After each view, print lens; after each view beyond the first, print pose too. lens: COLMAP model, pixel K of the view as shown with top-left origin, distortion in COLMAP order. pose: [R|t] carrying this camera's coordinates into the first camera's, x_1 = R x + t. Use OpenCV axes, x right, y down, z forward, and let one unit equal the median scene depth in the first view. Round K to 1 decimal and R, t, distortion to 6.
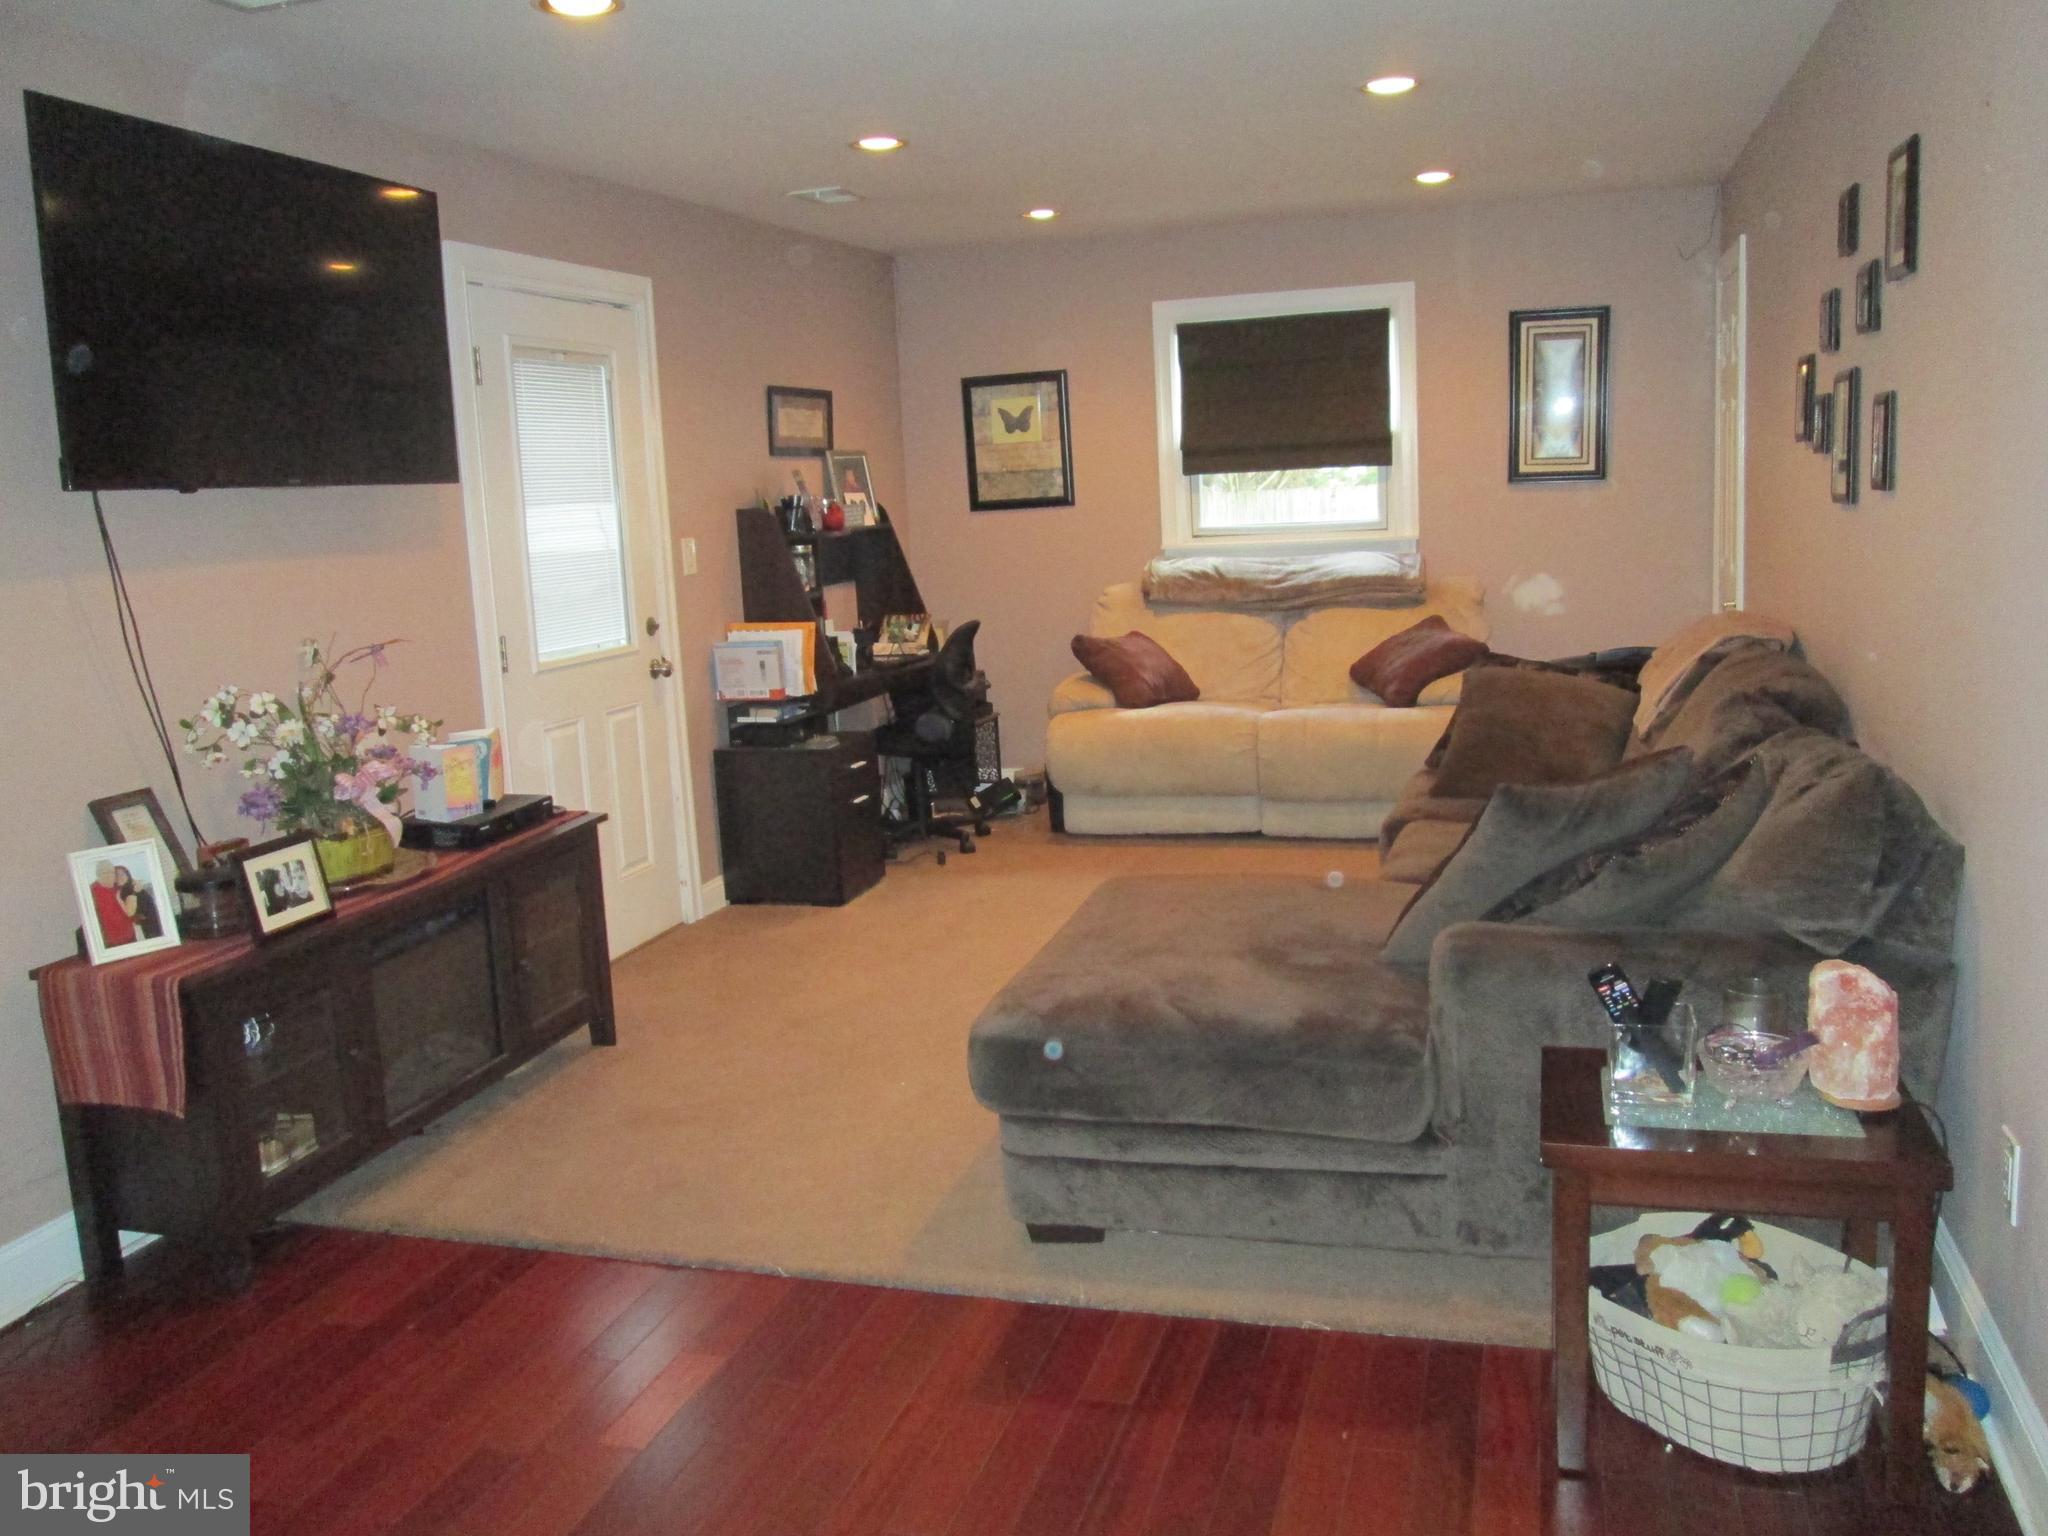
lens RADIAL K [[1702.3, 0, 1009.5], [0, 1702.3, 765.4], [0, 0, 1]] dist [-0.027933, 0.001873]
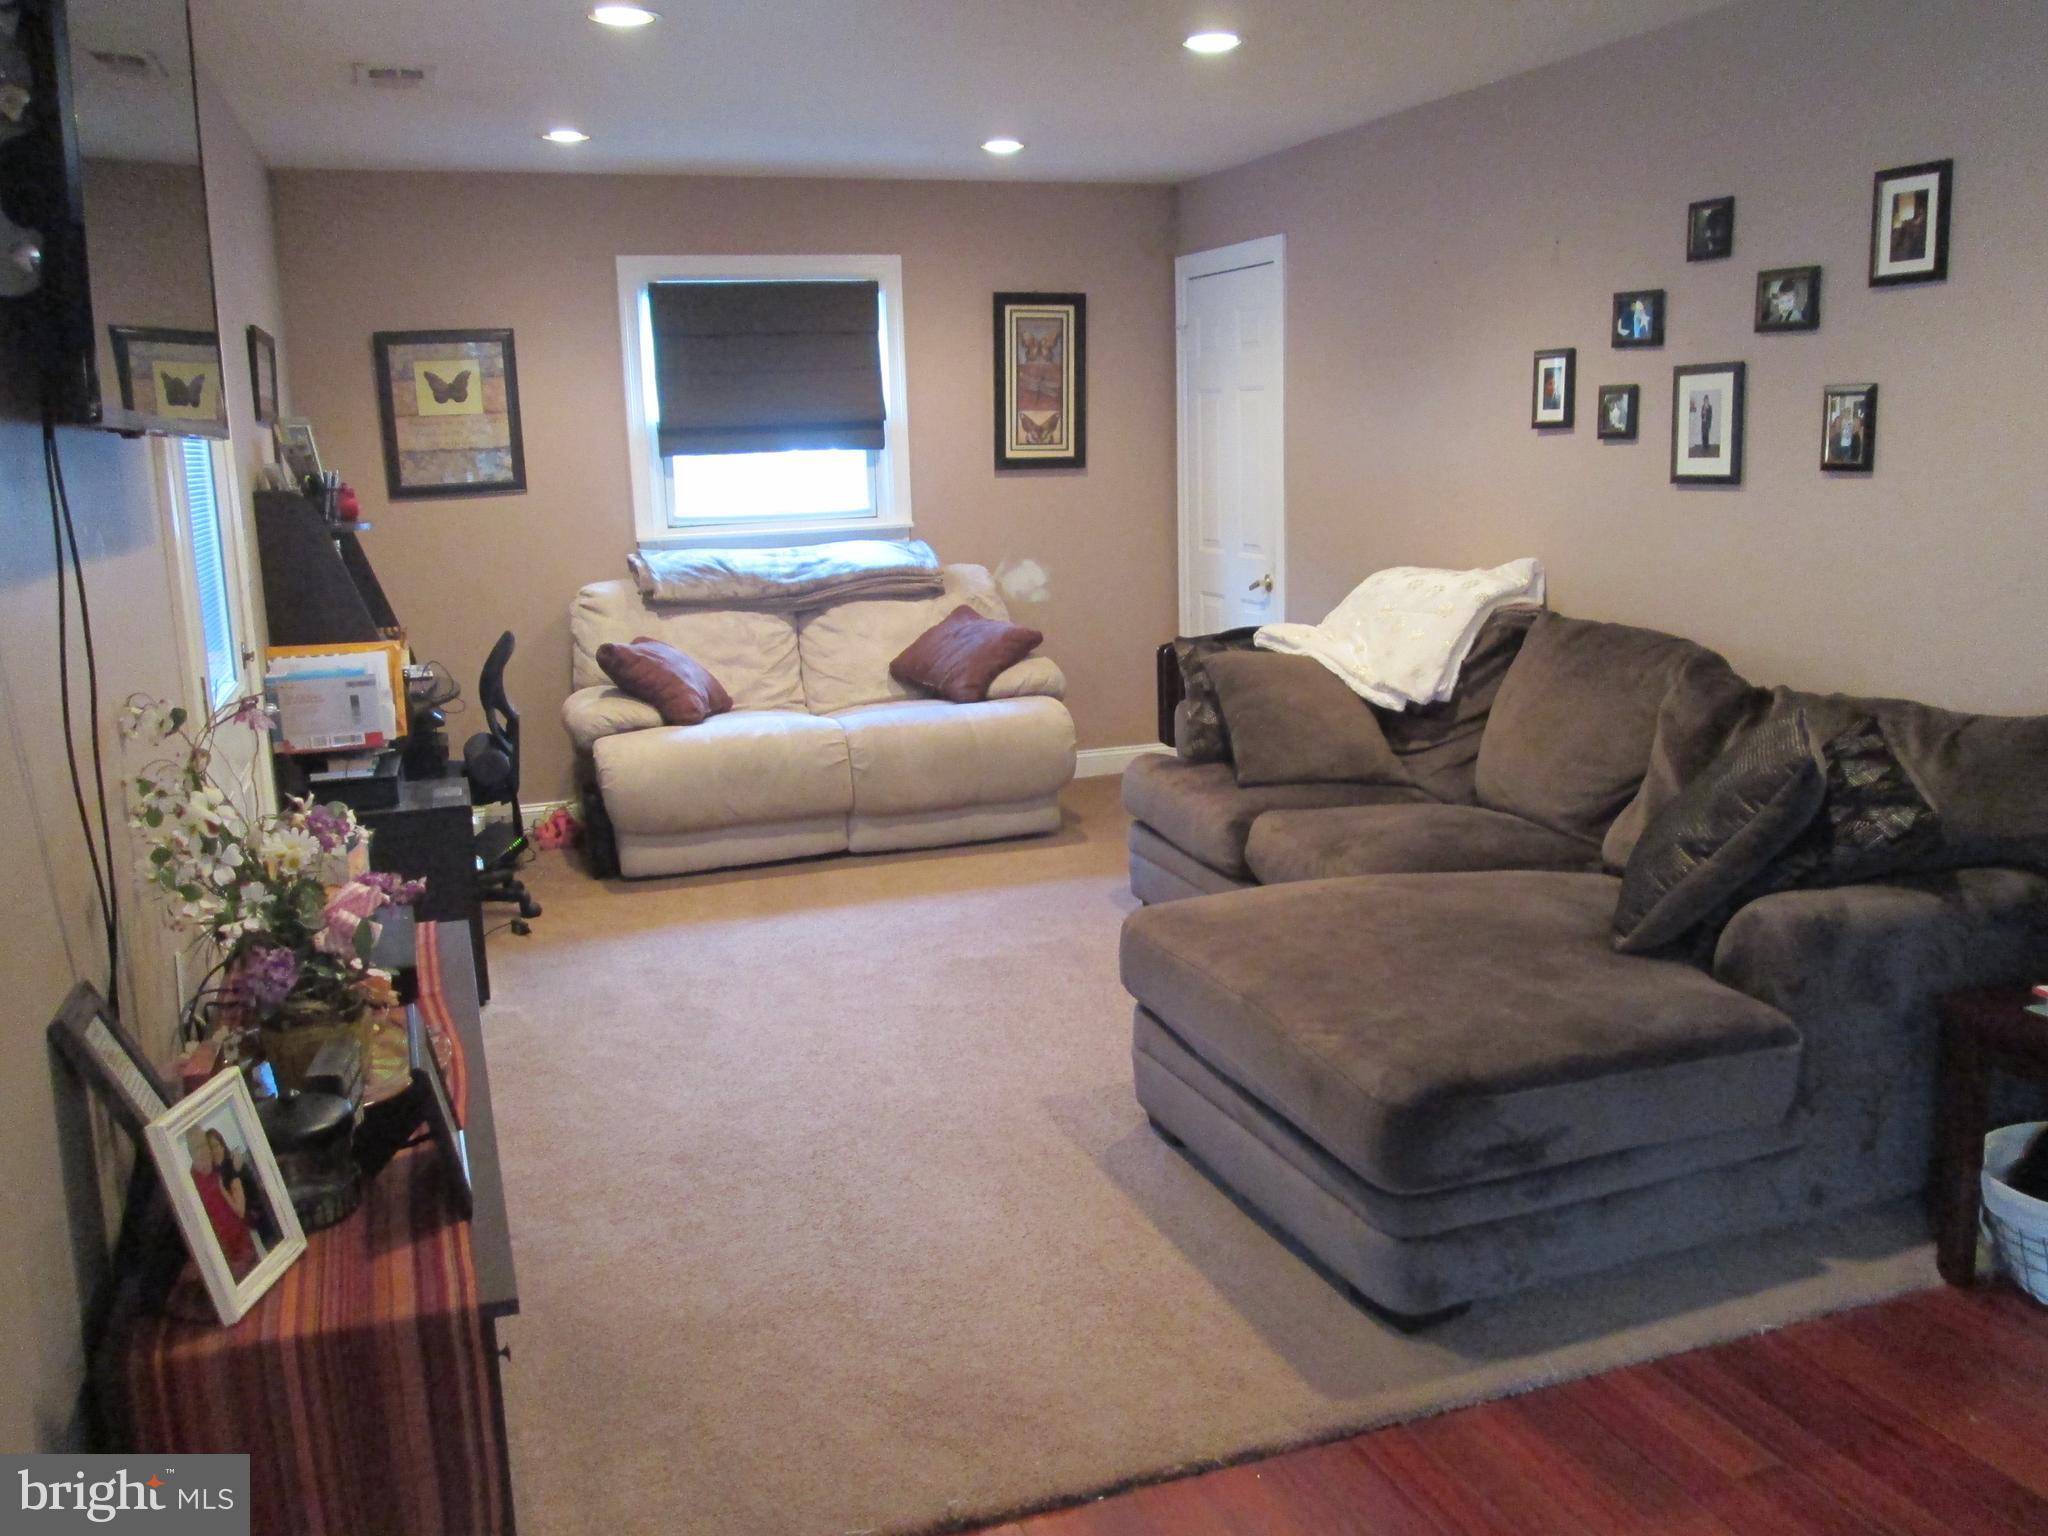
lens RADIAL K [[1717.3, 0, 1004.5], [0, 1717.3, 768.8], [0, 0, 1]] dist [-0.040469, 0.008590]
pose [[0.806187, -0.089736, 0.584816, -0.304915], [0.088816, 0.995586, 0.030330, -0.023403], [-0.584956, 0.027489, 0.810599, 0.200527]]
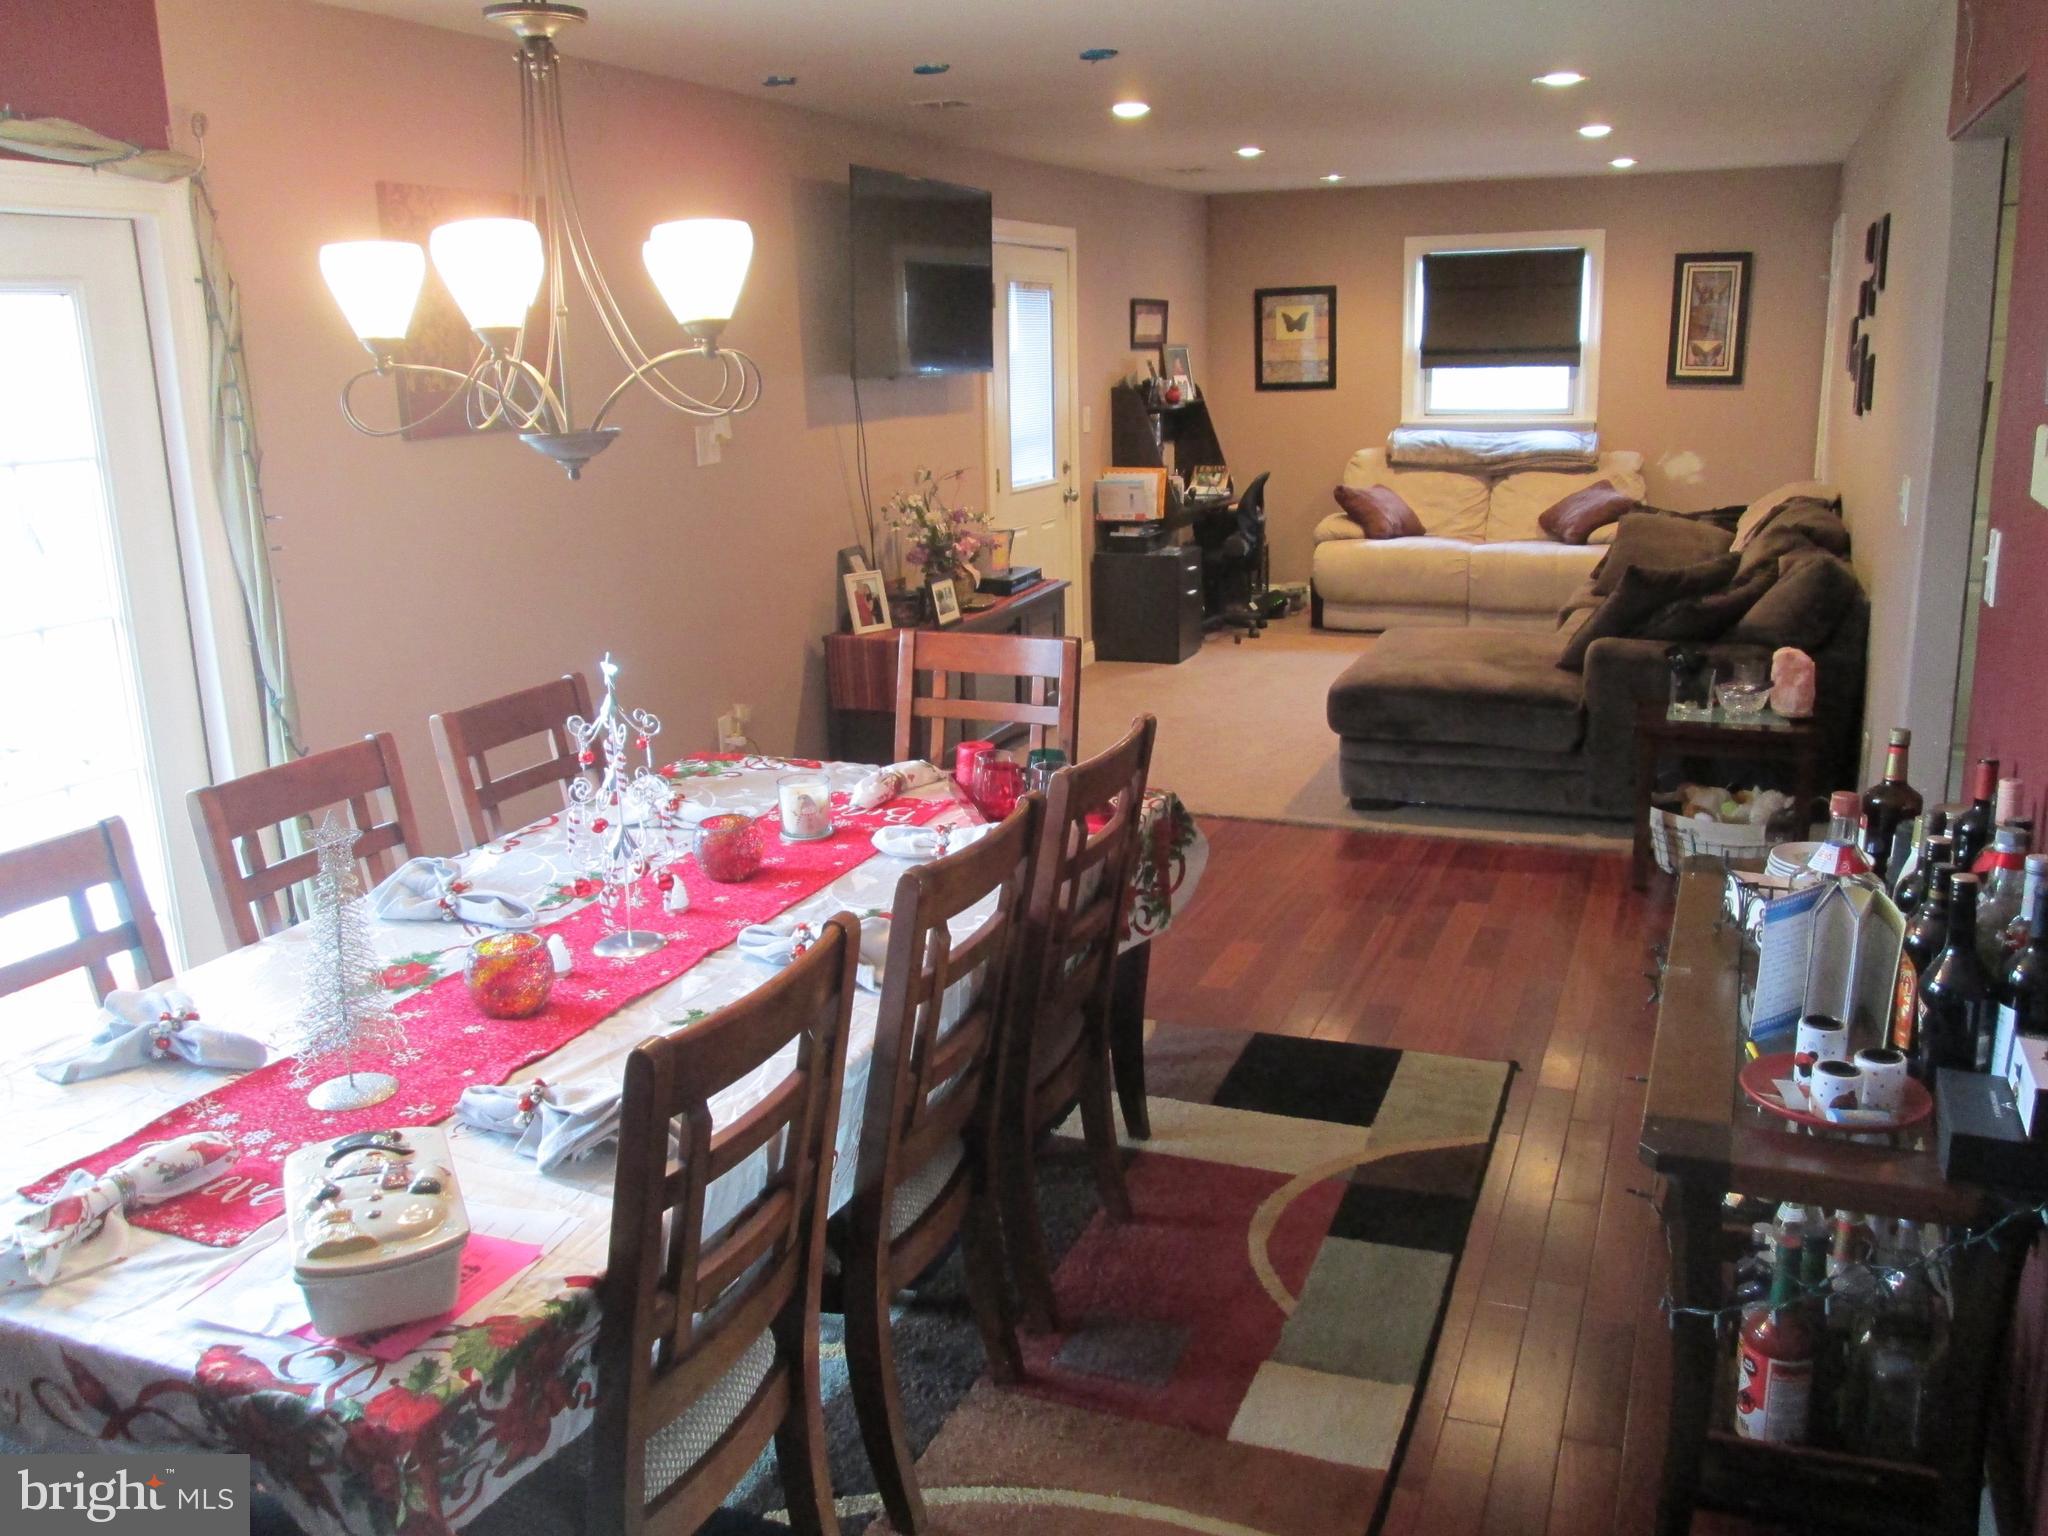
lens RADIAL K [[1717.3, 0, 1004.5], [0, 1717.3, 768.8], [0, 0, 1]] dist [-0.040469, 0.008590]
pose [[0.995010, 0.047654, -0.087664, -0.097457], [-0.040325, 0.995687, 0.083551, 0.047391], [0.091267, -0.079599, 0.992640, -0.421260]]
